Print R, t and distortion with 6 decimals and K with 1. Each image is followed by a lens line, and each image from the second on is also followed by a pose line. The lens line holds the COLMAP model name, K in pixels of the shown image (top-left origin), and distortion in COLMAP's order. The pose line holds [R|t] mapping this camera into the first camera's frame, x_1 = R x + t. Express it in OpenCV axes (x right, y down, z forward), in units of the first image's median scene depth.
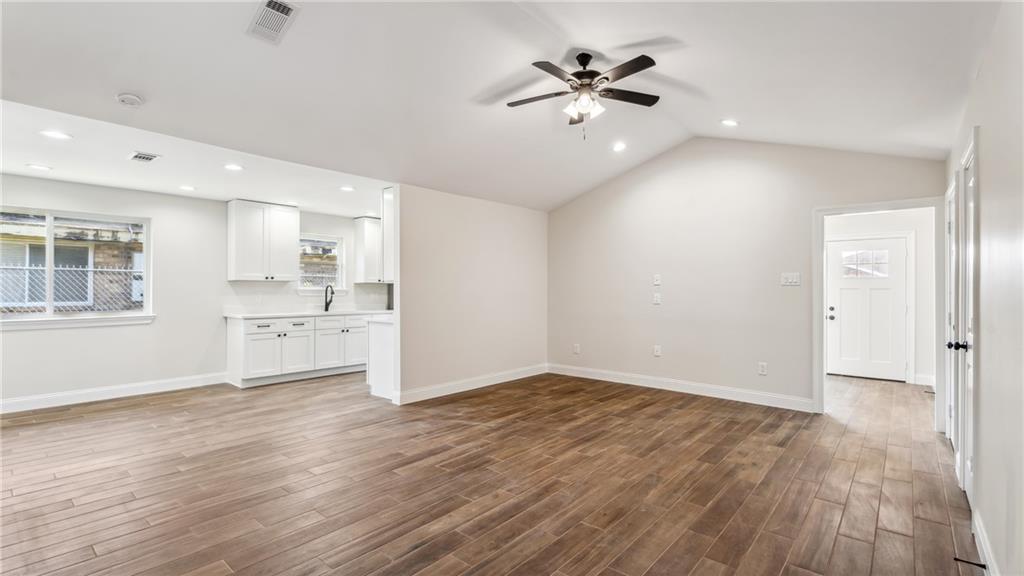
lens RADIAL K [[462.1, 0, 499.0], [0, 462.1, 290.2], [0, 0, 1]] dist [0.003278, -0.001006]
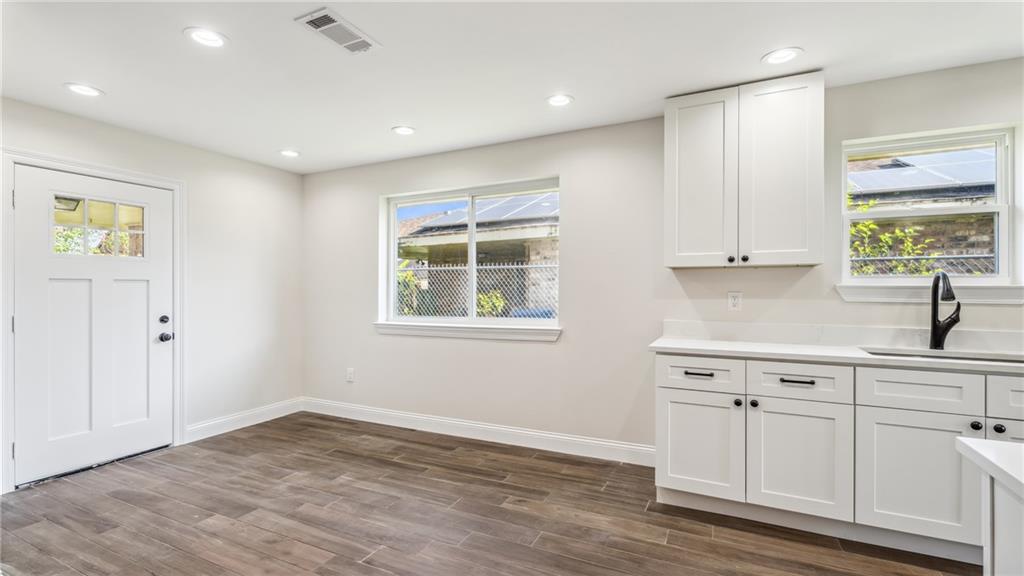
lens RADIAL K [[462.1, 0, 509.3], [0, 462.1, 288.9], [0, 0, 1]] dist [0.003278, -0.001006]
pose [[0.264563, 0.001142, -0.964368, -0.205423], [0.004696, 0.999986, 0.002472, -0.002034], [0.964357, -0.005183, 0.264554, 0.986557]]
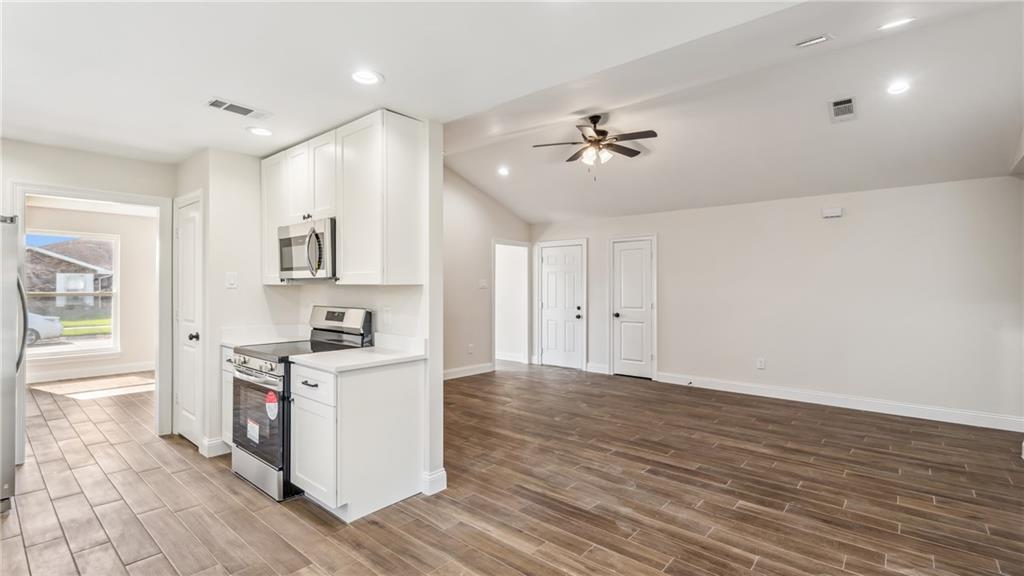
lens RADIAL K [[462.1, 0, 510.8], [0, 462.1, 284.2], [0, 0, 1]] dist [0.003278, -0.001006]
pose [[-0.012921, 0.000078, 0.999917, -0.950076], [-0.004326, 0.999991, -0.000134, -0.026877], [-0.999907, -0.004327, -0.012921, 1.055572]]
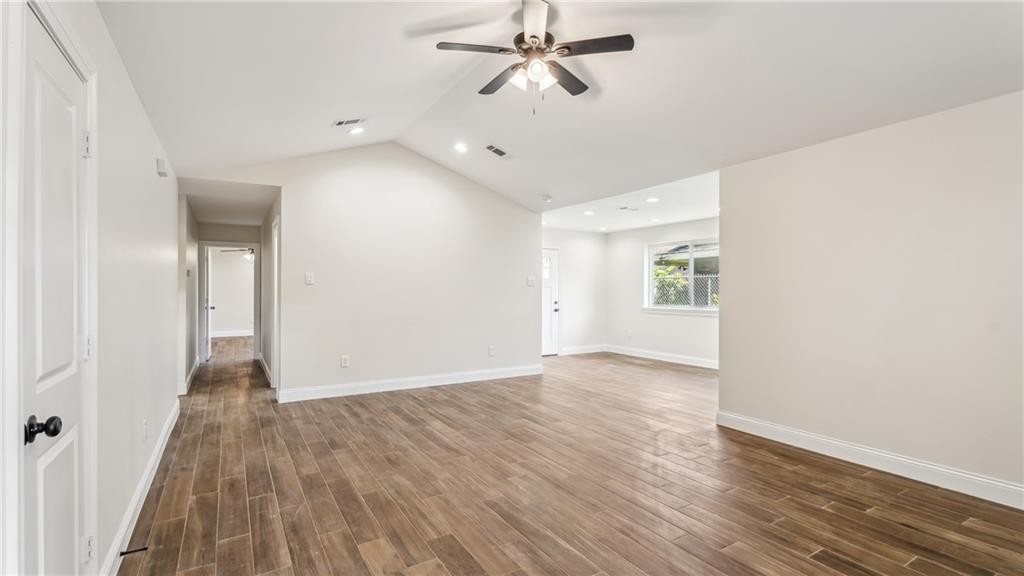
lens RADIAL K [[462.1, 0, 508.9], [0, 462.1, 291.1], [0, 0, 1]] dist [0.003278, -0.001006]
pose [[-0.296099, 0.002287, -0.955154, 0.841771], [-0.000623, 0.999996, 0.002588, -0.004894], [0.955157, 0.001361, -0.296097, 1.012051]]
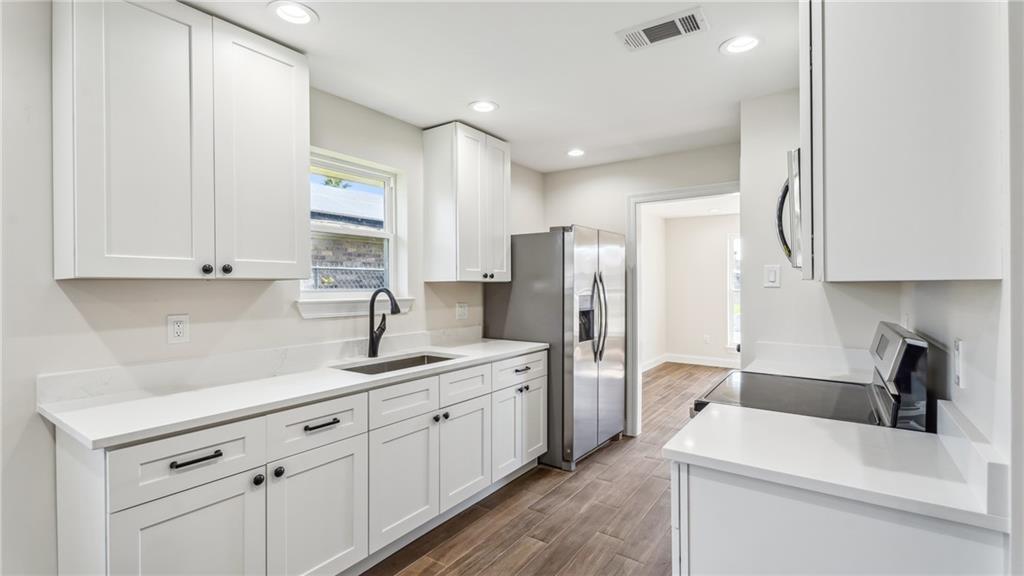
lens RADIAL K [[462.1, 0, 503.6], [0, 462.1, 284.4], [0, 0, 1]] dist [0.003278, -0.001006]
pose [[0.994361, -0.004572, 0.105949, -0.500537], [0.004017, 0.999977, 0.005454, -0.025622], [-0.105971, -0.004997, 0.994357, 0.995523]]
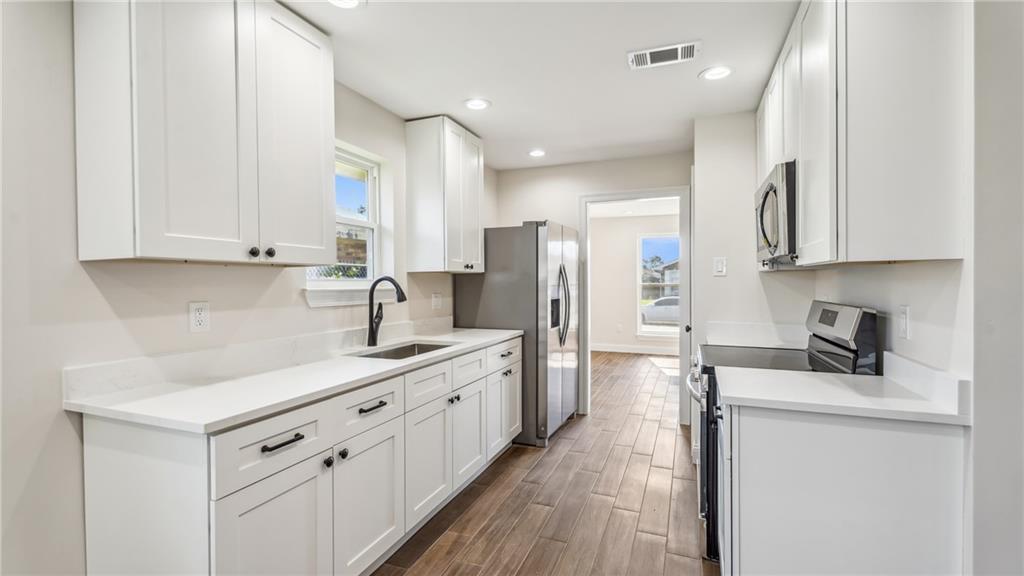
lens RADIAL K [[462.1, 0, 505.2], [0, 462.1, 285.2], [0, 0, 1]] dist [0.003278, -0.001006]
pose [[0.942491, -0.009116, 0.334107, -0.648968], [0.005233, 0.999908, 0.012520, -0.013610], [-0.334190, -0.010051, 0.942452, 0.987812]]
